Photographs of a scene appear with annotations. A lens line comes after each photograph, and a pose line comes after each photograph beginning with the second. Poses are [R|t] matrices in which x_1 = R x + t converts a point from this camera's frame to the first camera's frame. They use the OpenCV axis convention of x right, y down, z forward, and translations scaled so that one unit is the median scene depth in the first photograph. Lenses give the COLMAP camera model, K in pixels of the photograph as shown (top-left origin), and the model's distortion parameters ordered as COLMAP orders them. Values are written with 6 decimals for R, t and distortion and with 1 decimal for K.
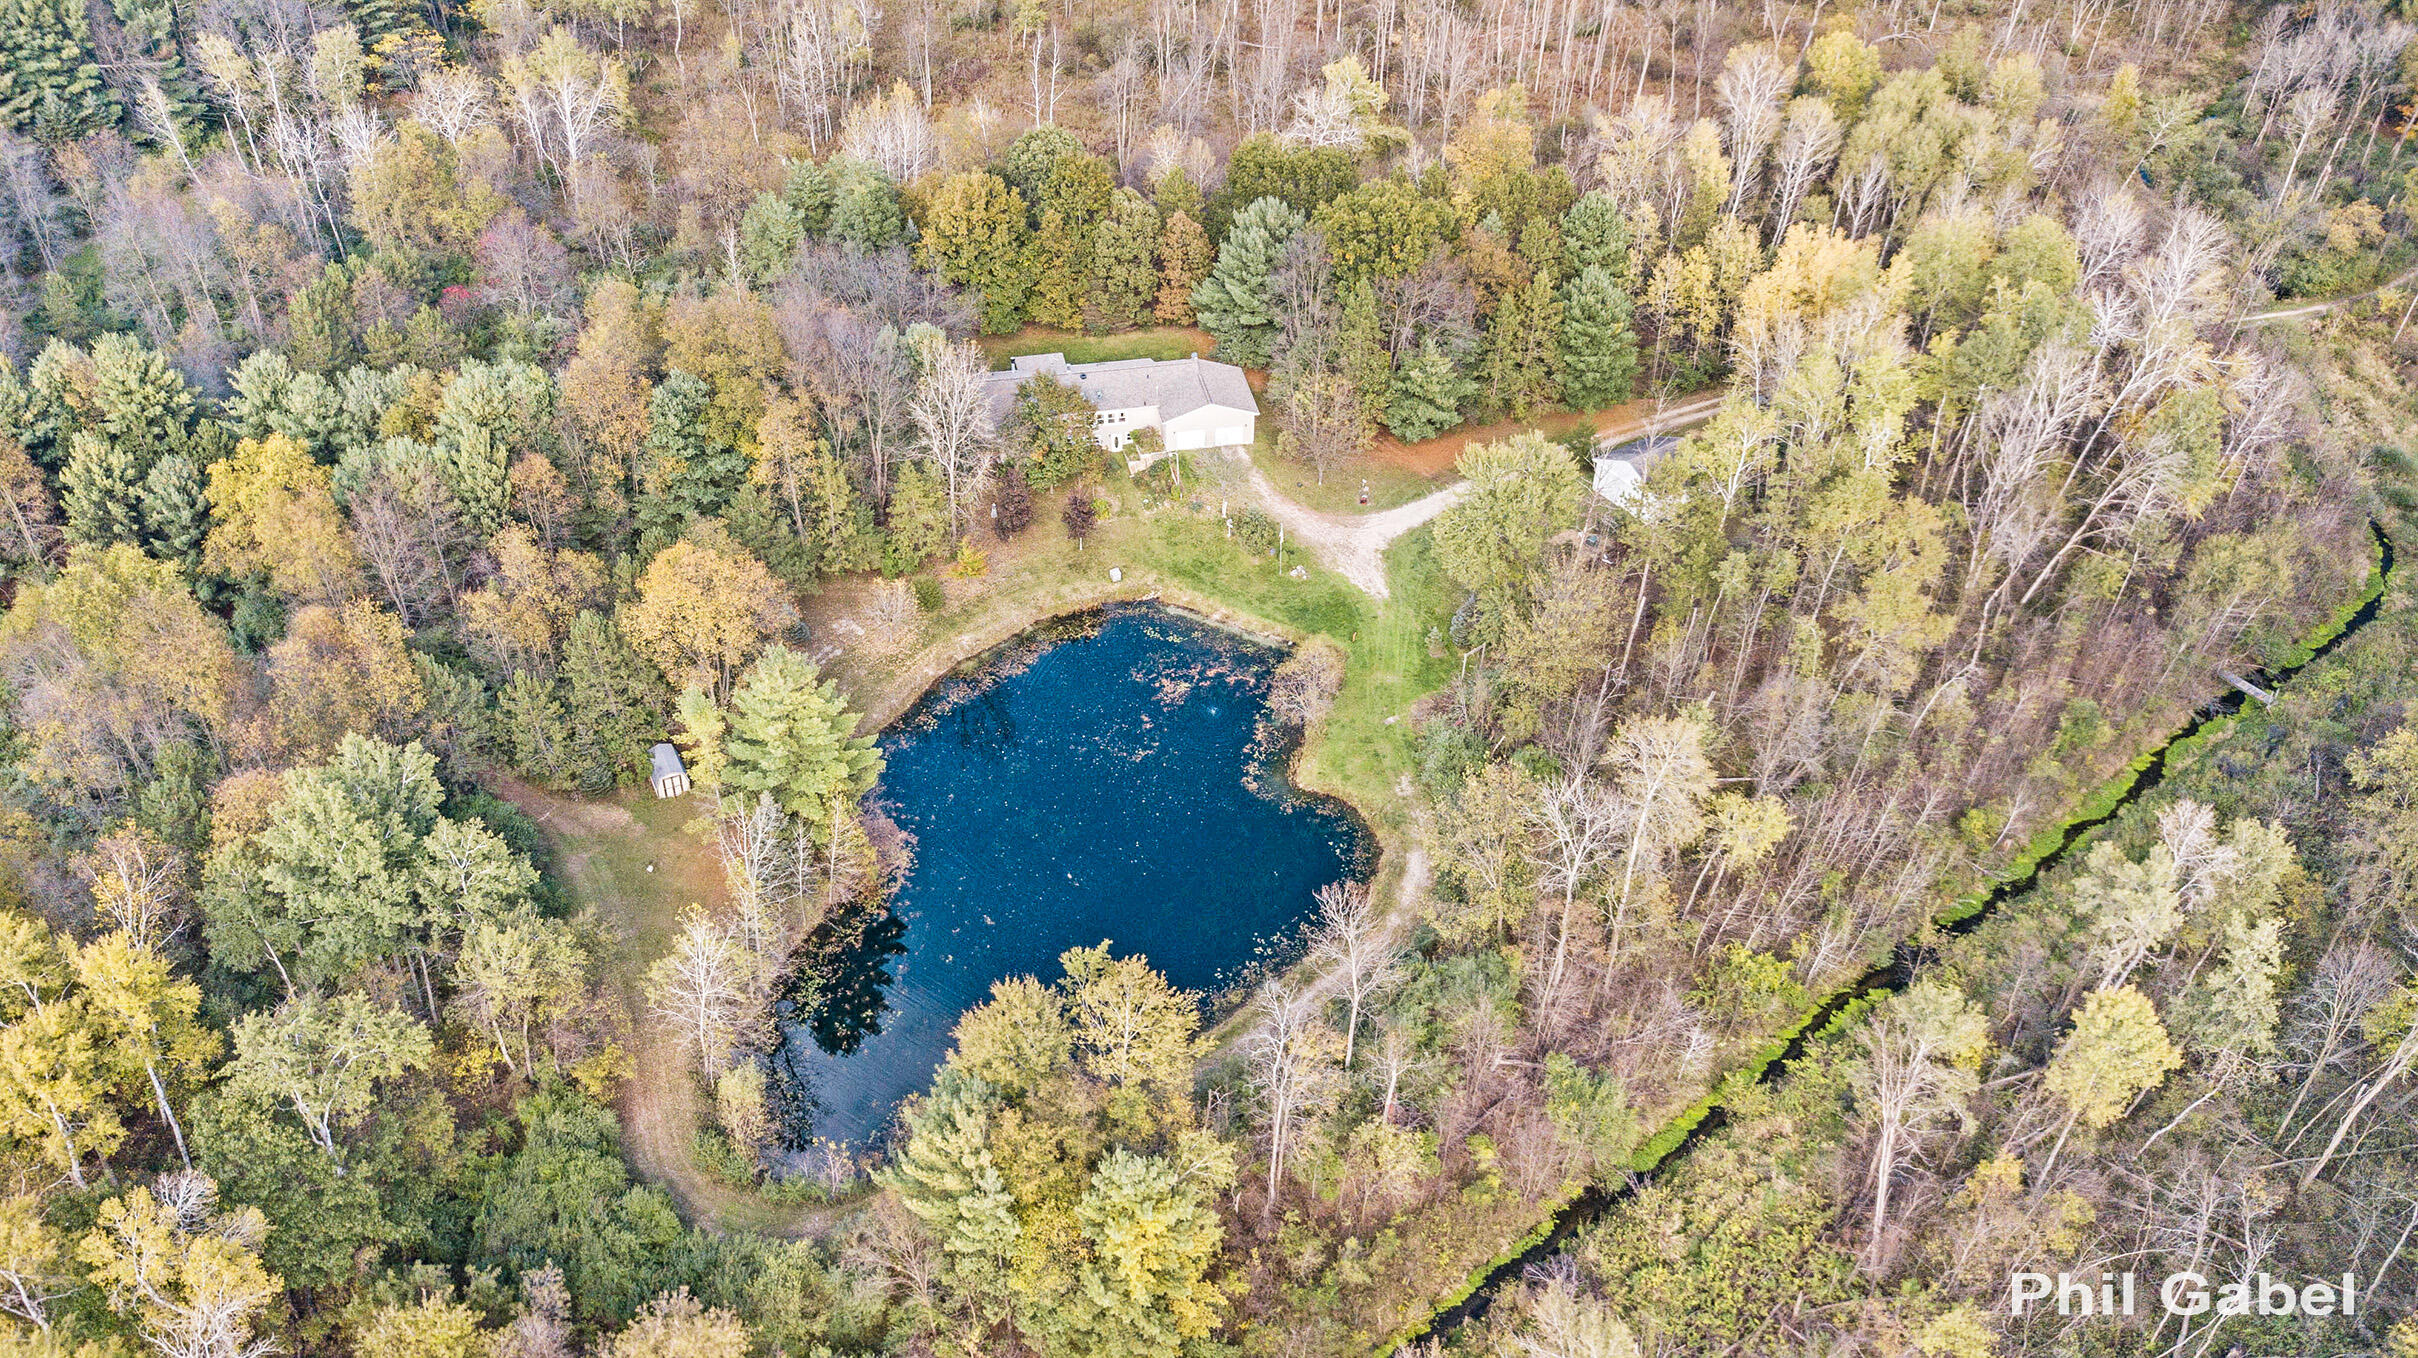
lens RADIAL K [[1871.0, 0, 1223.7], [0, 1871.0, 672.0], [0, 0, 1]] dist [0.000113, 0.001296]
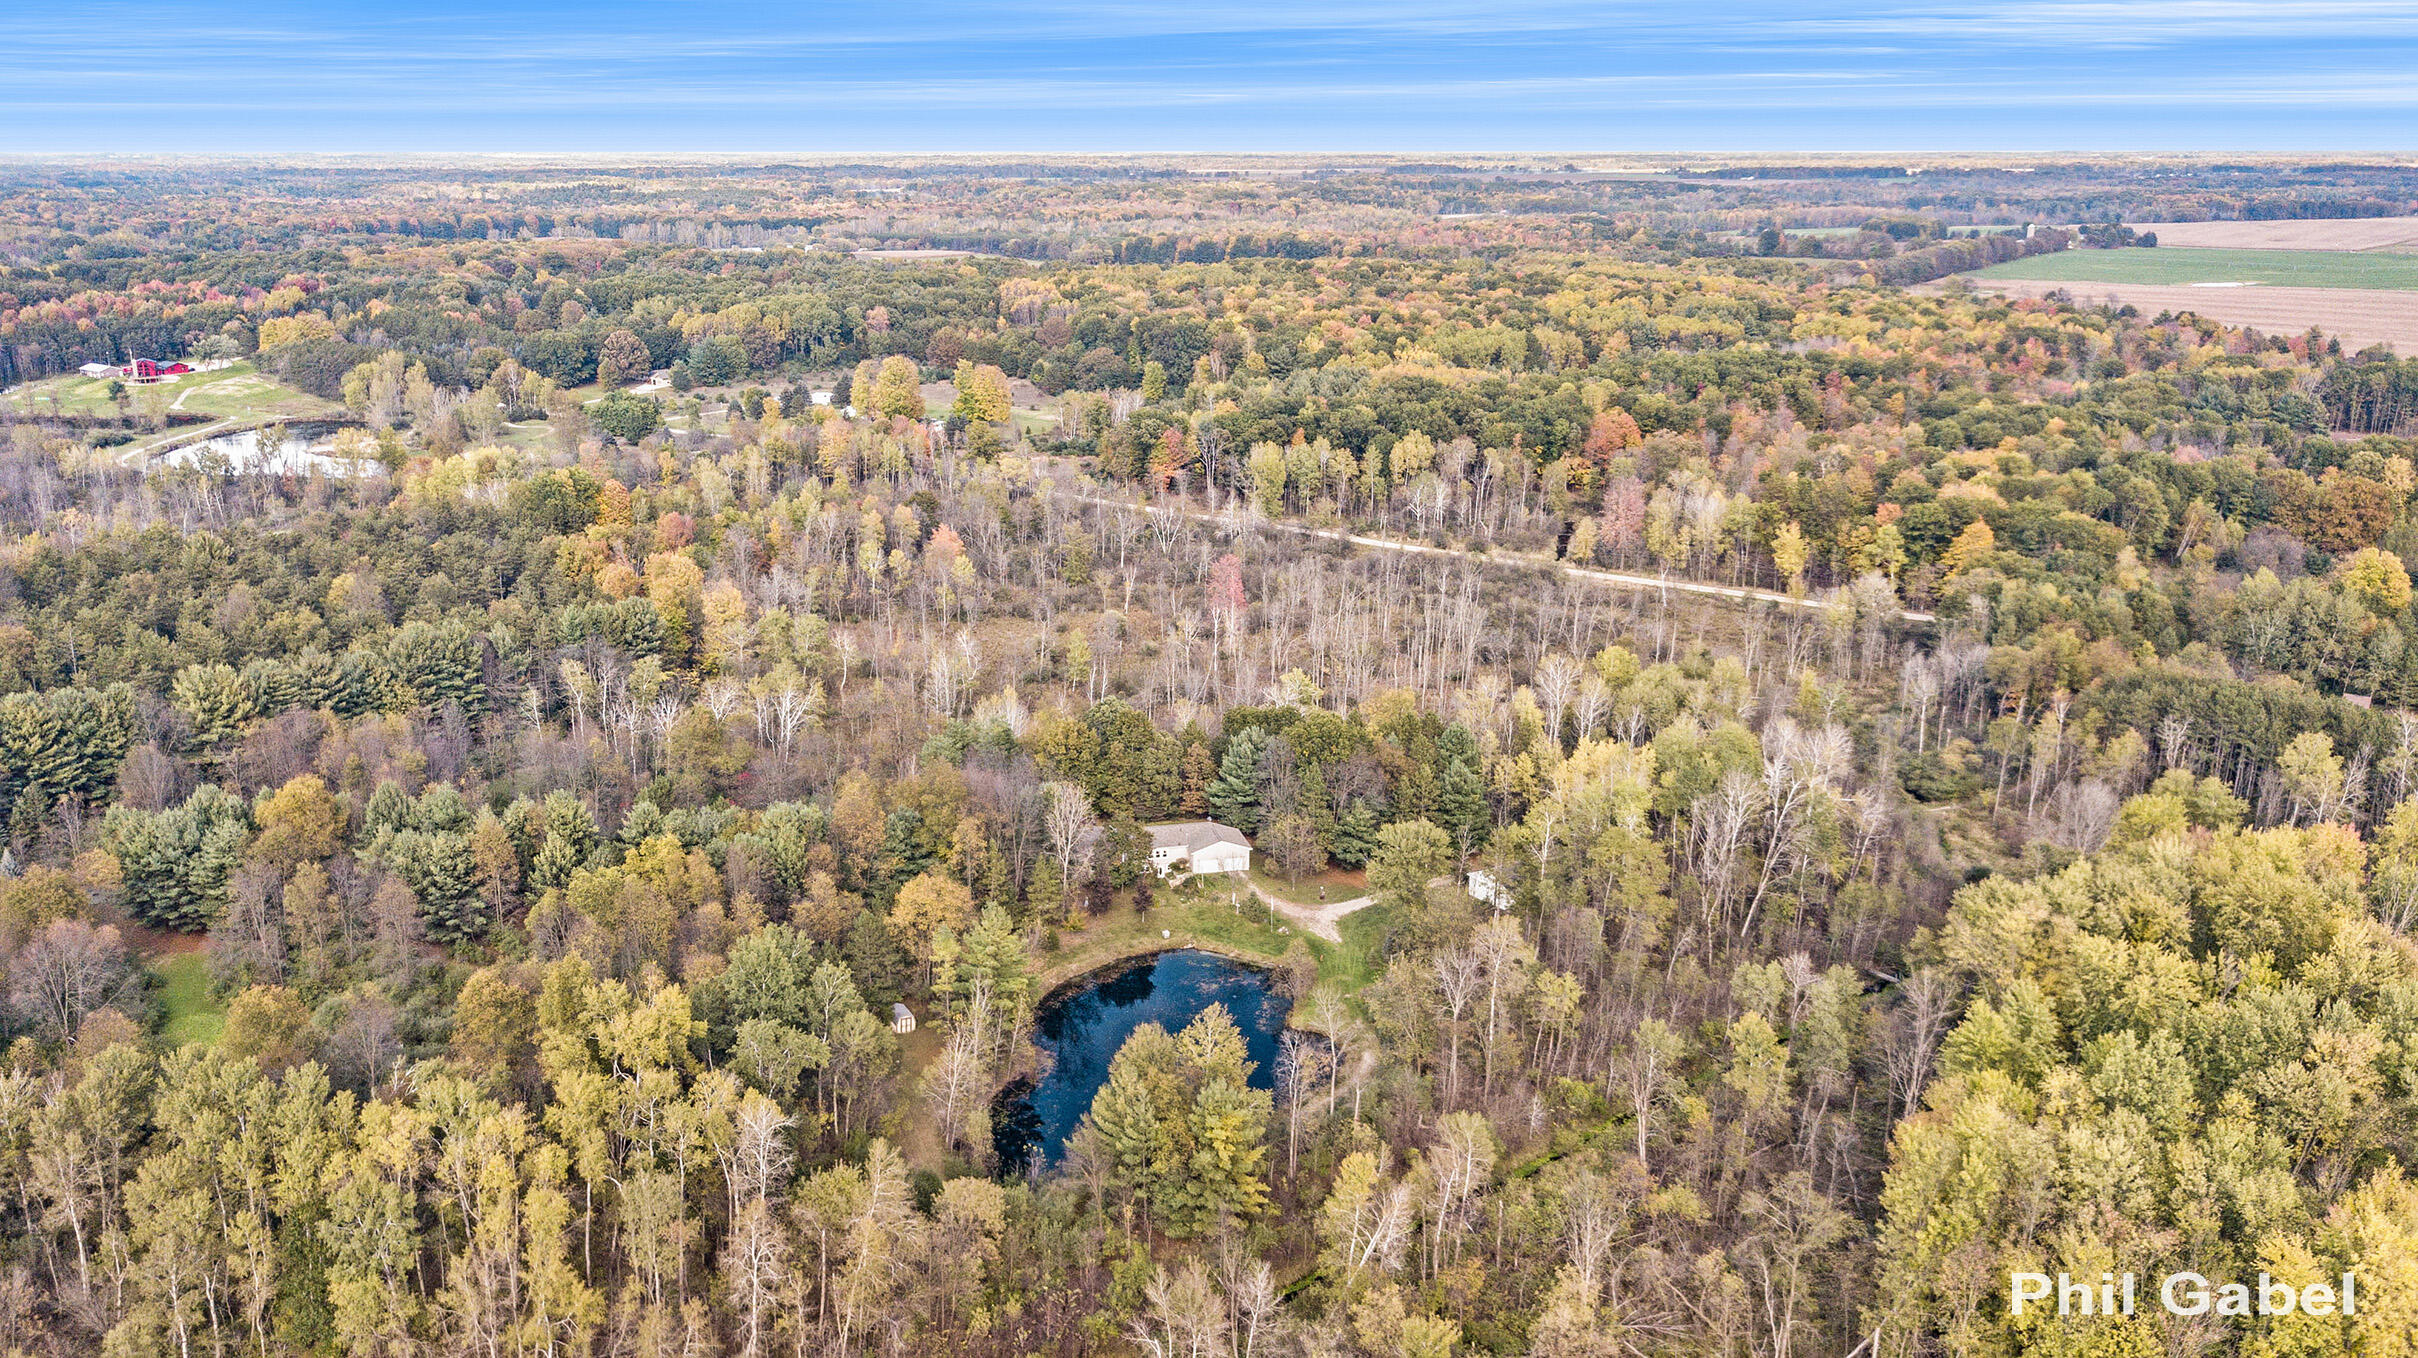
lens RADIAL K [[1871.0, 0, 1206.5], [0, 1871.0, 683.2], [0, 0, 1]] dist [0.000113, 0.001296]
pose [[0.999440, -0.019851, 0.026942, -0.058816], [0.029021, 0.915019, -0.402366, 0.362792], [-0.016665, 0.402923, 0.915082, -0.487323]]
